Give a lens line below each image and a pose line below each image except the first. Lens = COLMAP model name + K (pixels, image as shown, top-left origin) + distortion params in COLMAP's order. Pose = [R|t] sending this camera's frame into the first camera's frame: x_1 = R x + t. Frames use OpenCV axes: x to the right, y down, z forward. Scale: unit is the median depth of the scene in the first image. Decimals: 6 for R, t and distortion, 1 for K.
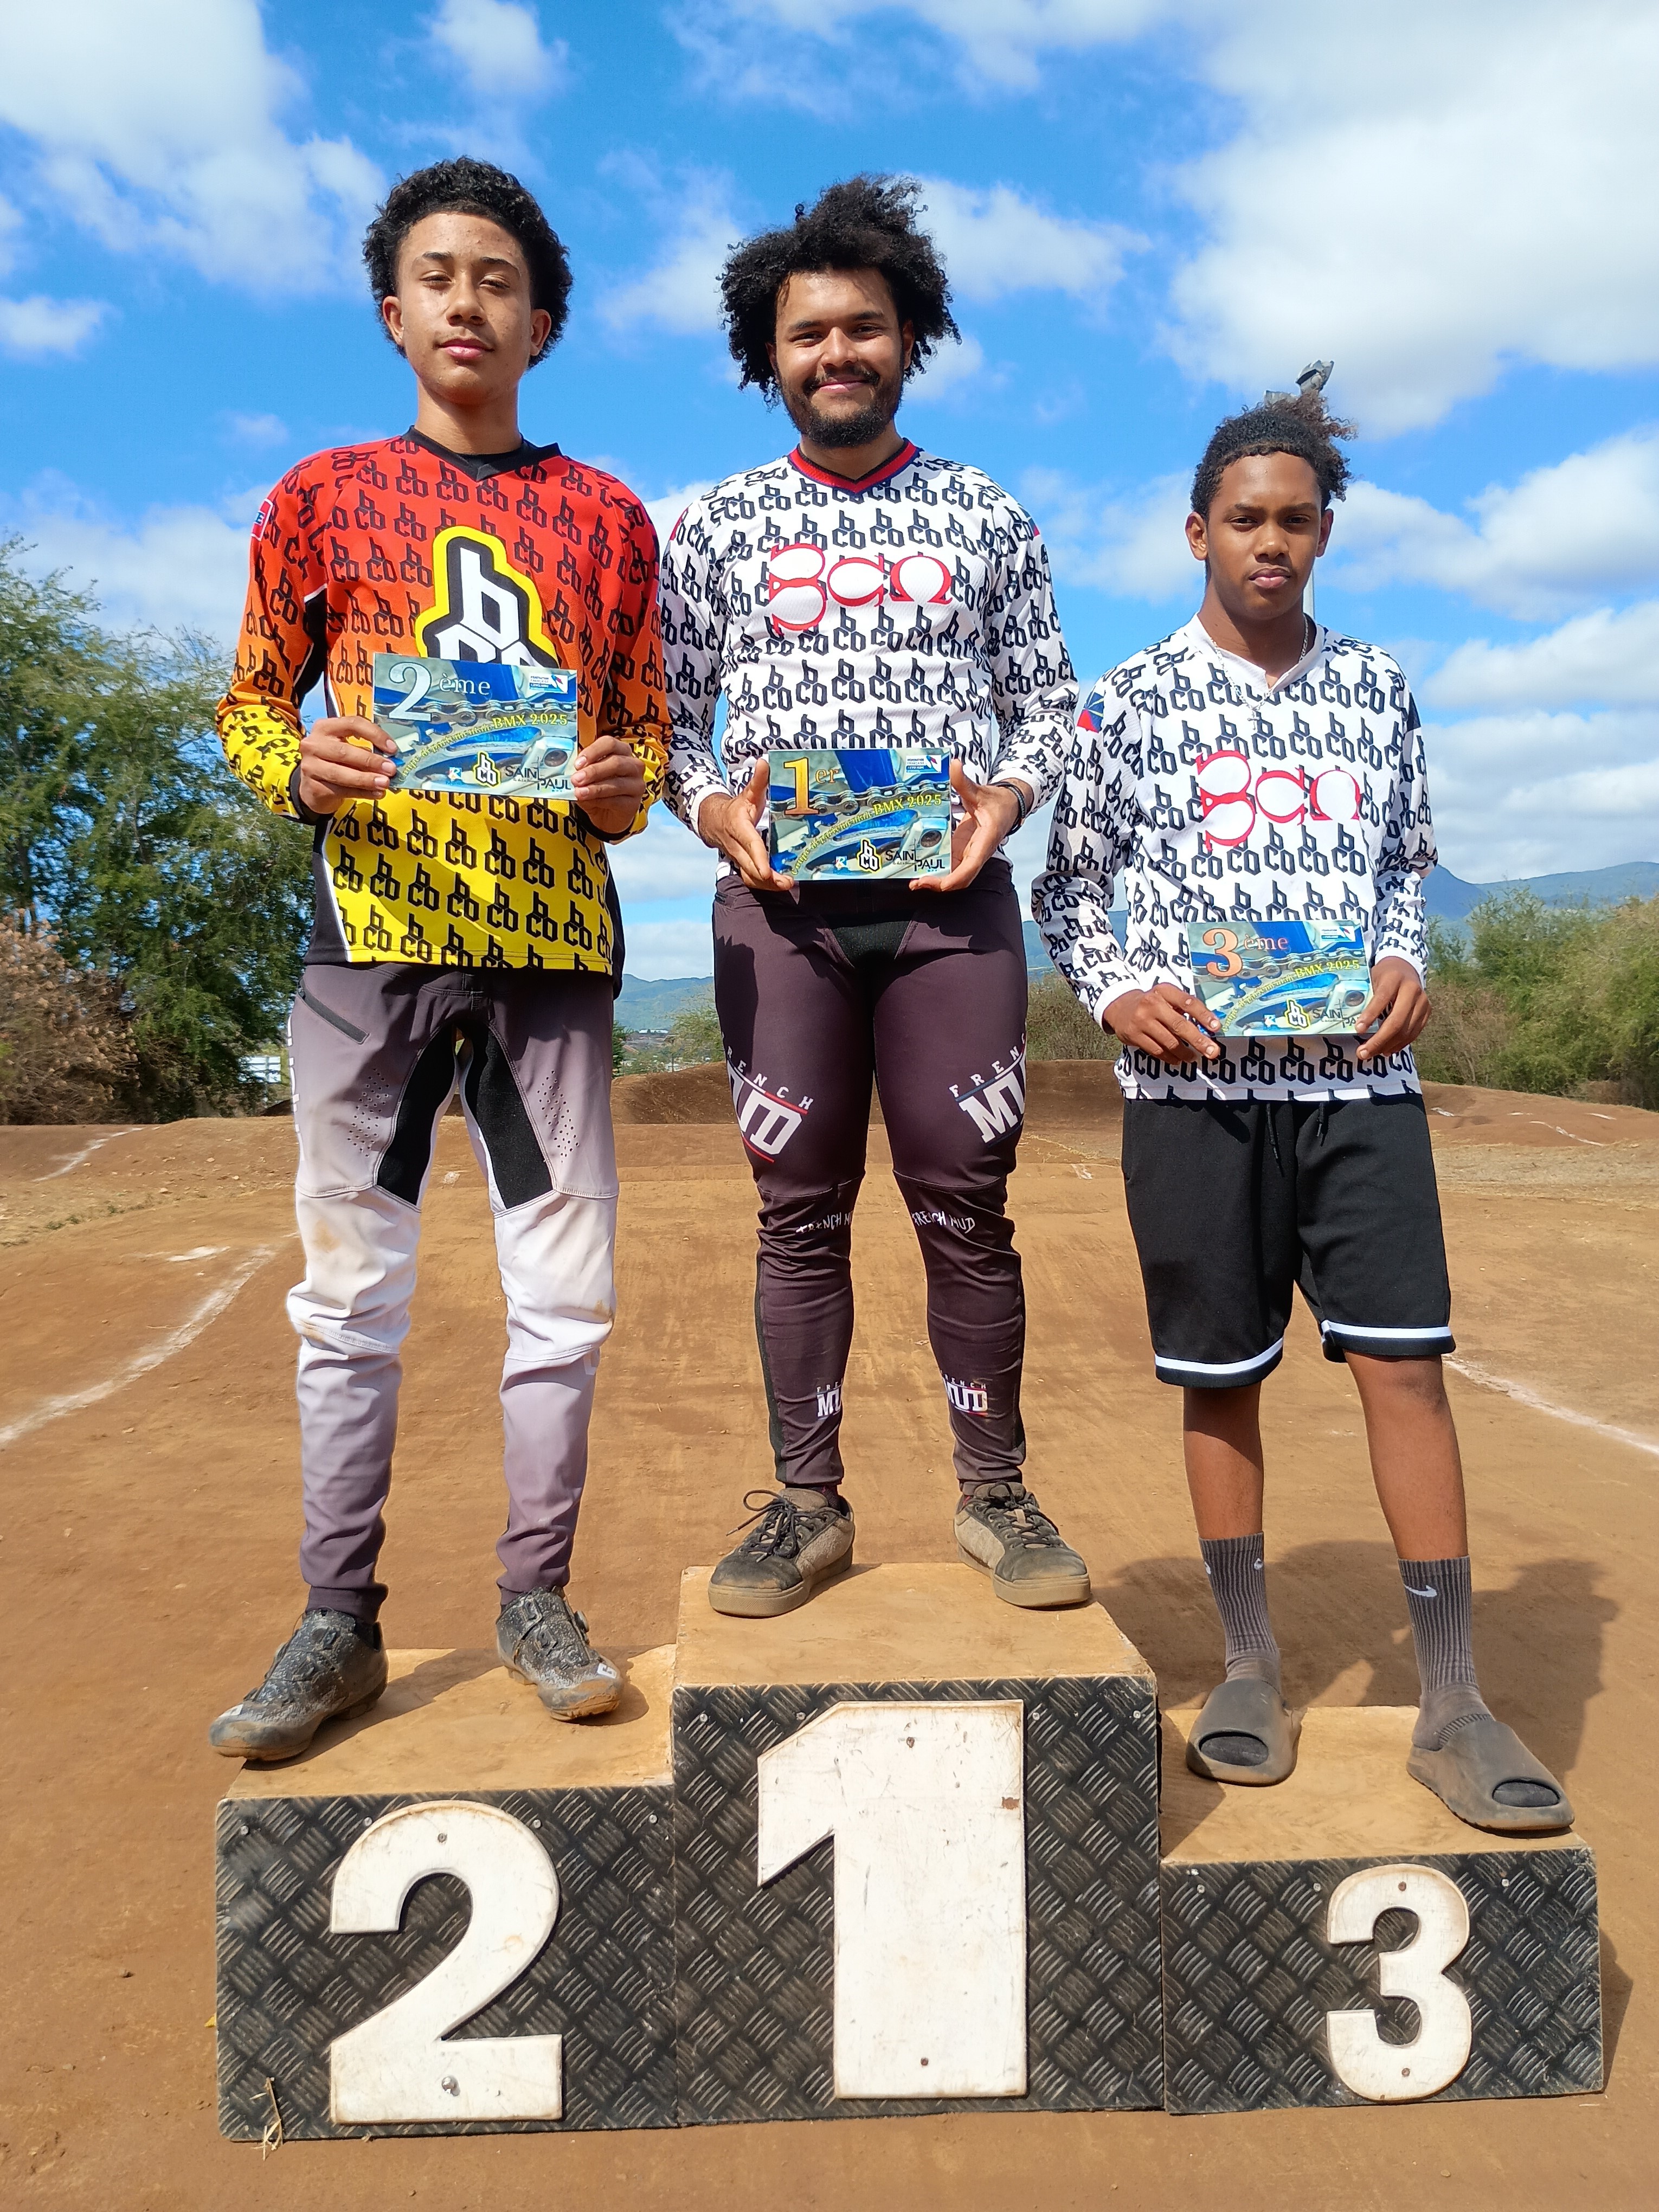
lens RADIAL K [[1776.9, 0, 793.8], [0, 1776.9, 1105.3], [0, 0, 1]] dist [0.032074, -0.048759]
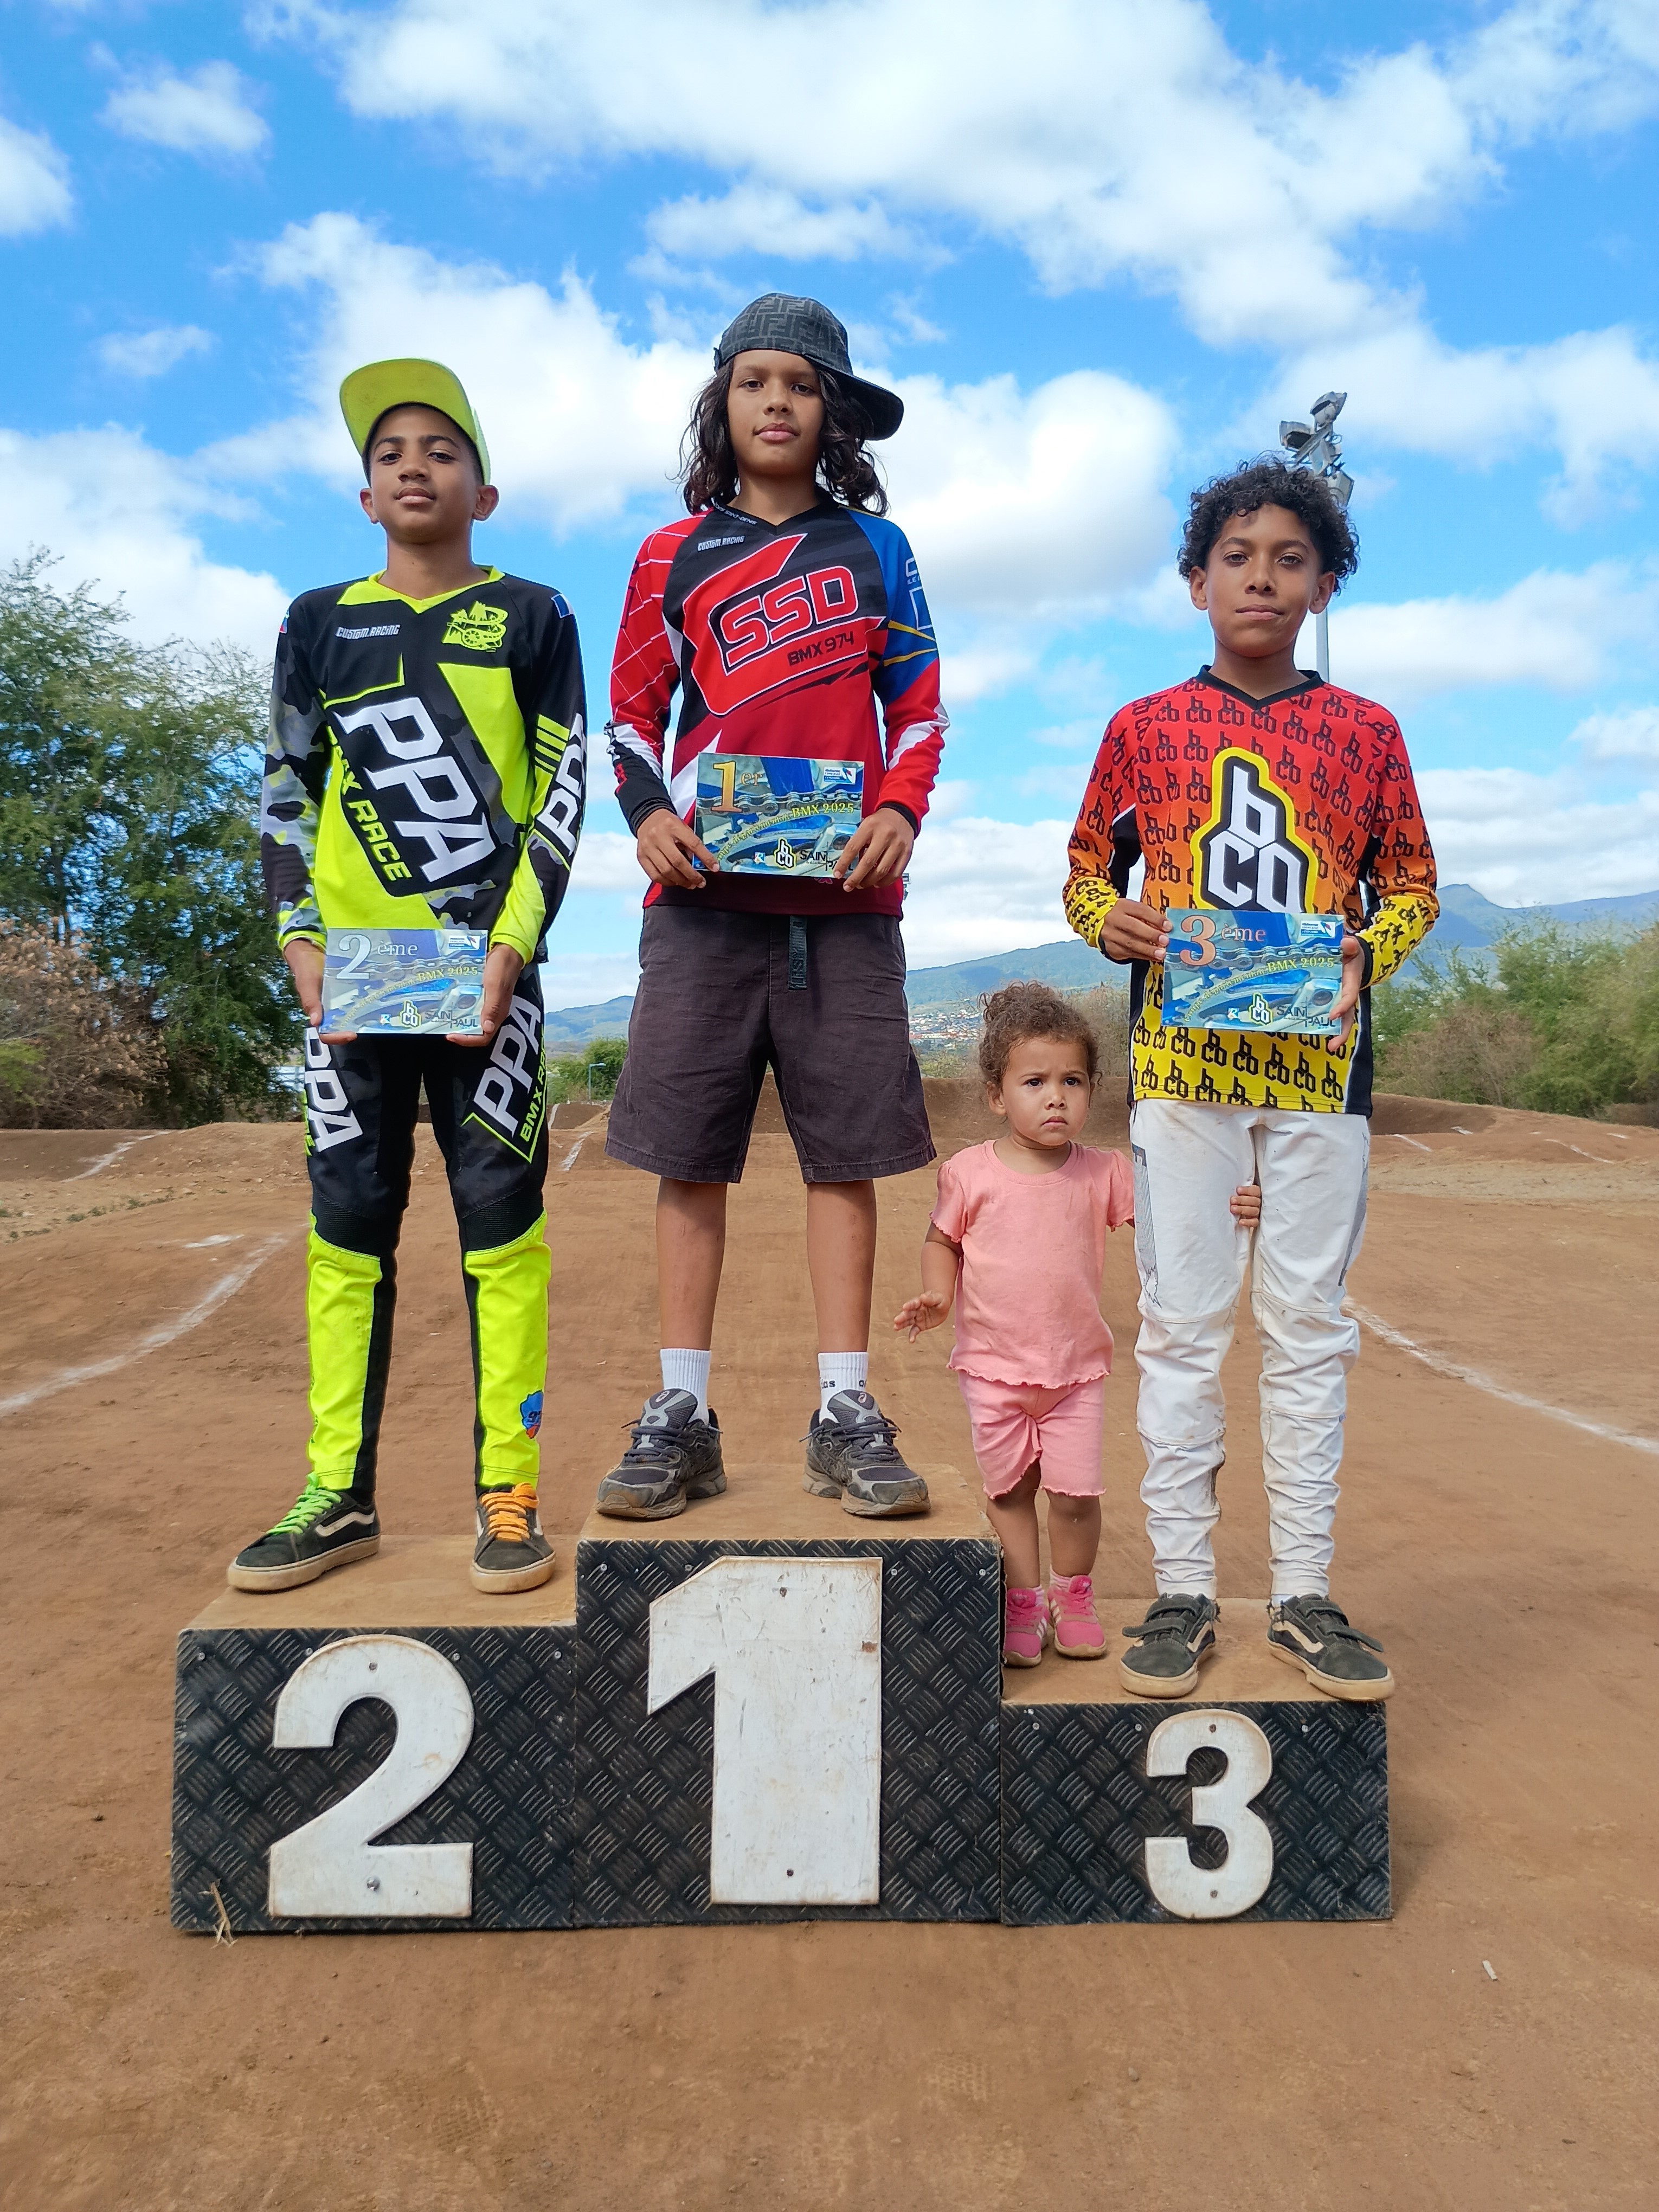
lens RADIAL K [[1800.3, 0, 826.7], [0, 1800.3, 1085.8], [0, 0, 1]] dist [0.050724, -0.062883]
pose [[0.999892, 0.013250, -0.006389, 0.096679], [-0.013417, 0.999549, -0.026875, 0.061057], [0.006030, 0.026958, 0.999618, -0.175693]]
